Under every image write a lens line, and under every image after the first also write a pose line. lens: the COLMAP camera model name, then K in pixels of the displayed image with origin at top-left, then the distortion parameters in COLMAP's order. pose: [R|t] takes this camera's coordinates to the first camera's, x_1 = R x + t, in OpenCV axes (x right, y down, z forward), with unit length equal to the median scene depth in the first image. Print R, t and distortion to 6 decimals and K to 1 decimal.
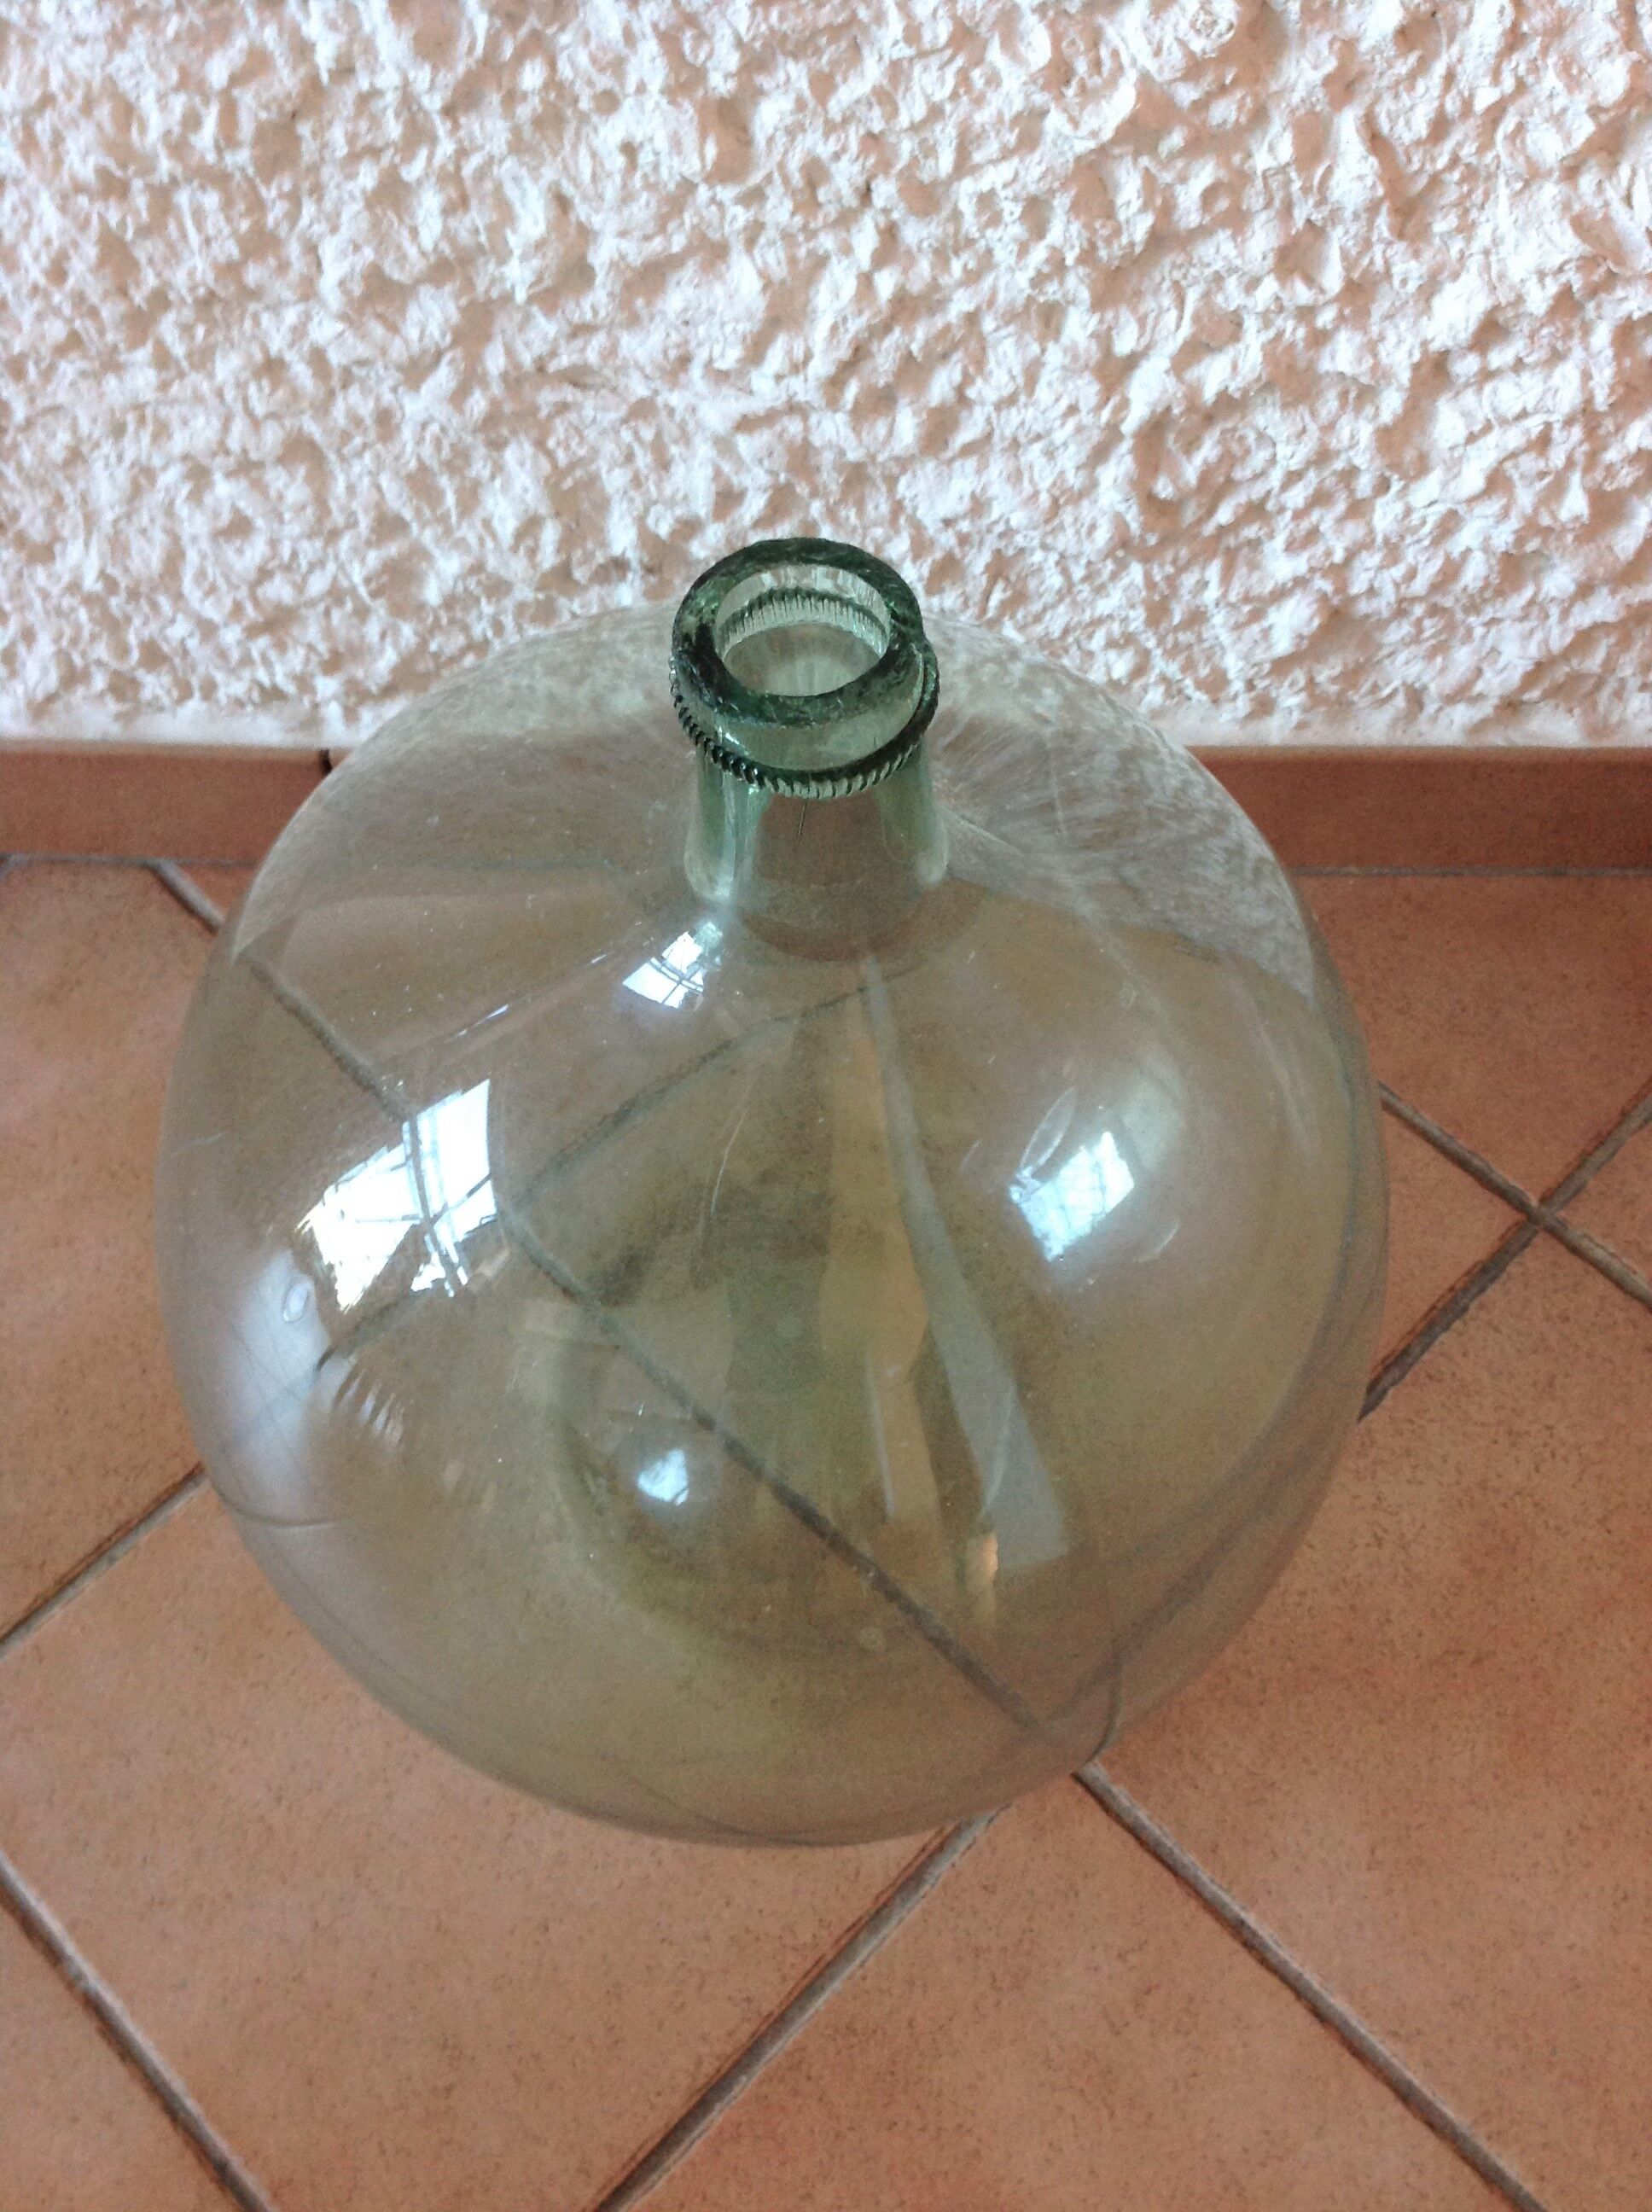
lens RADIAL K [[2280.5, 0, 820.3], [0, 2280.5, 1106.0], [0, 0, 1]] dist [0.059190, -0.139729]
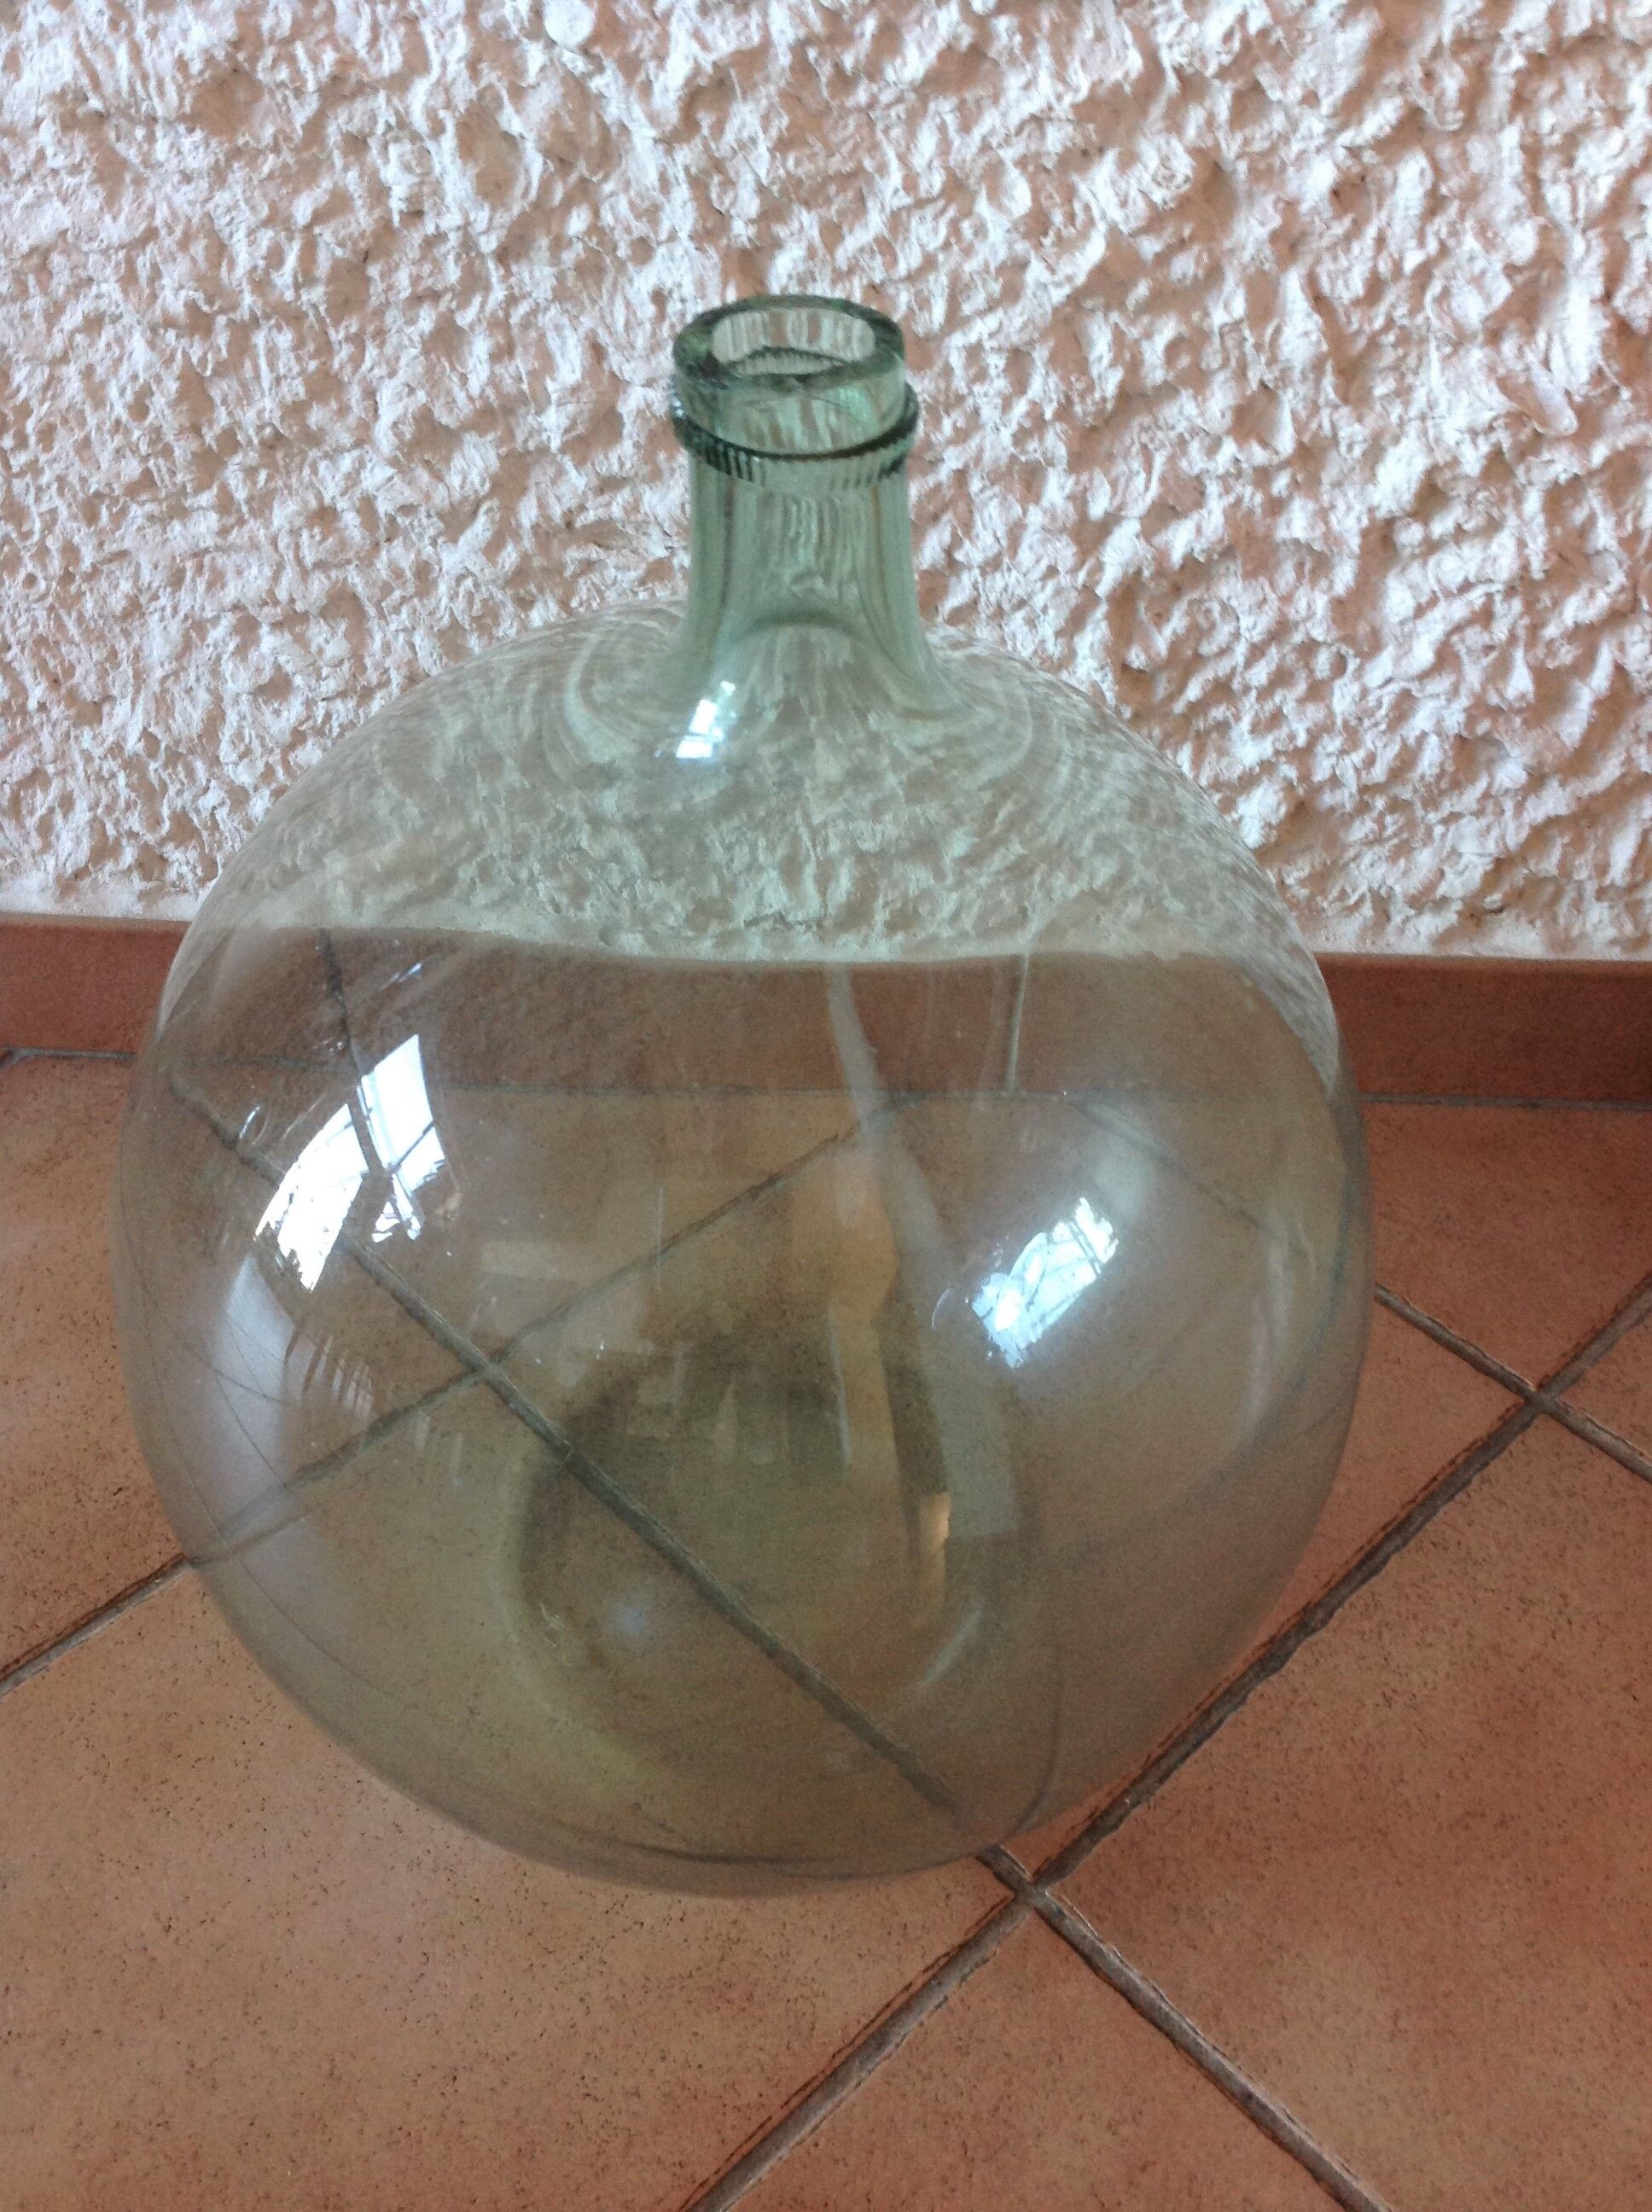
lens RADIAL K [[2243.7, 0, 826.0], [0, 2243.7, 1106.0], [0, 0, 1]] dist [0.163063, -0.404398]
pose [[0.999499, 0.031436, -0.003539, 0.014305], [-0.030889, 0.945654, -0.323703, 0.297376], [-0.006830, 0.323650, 0.946152, 0.060045]]
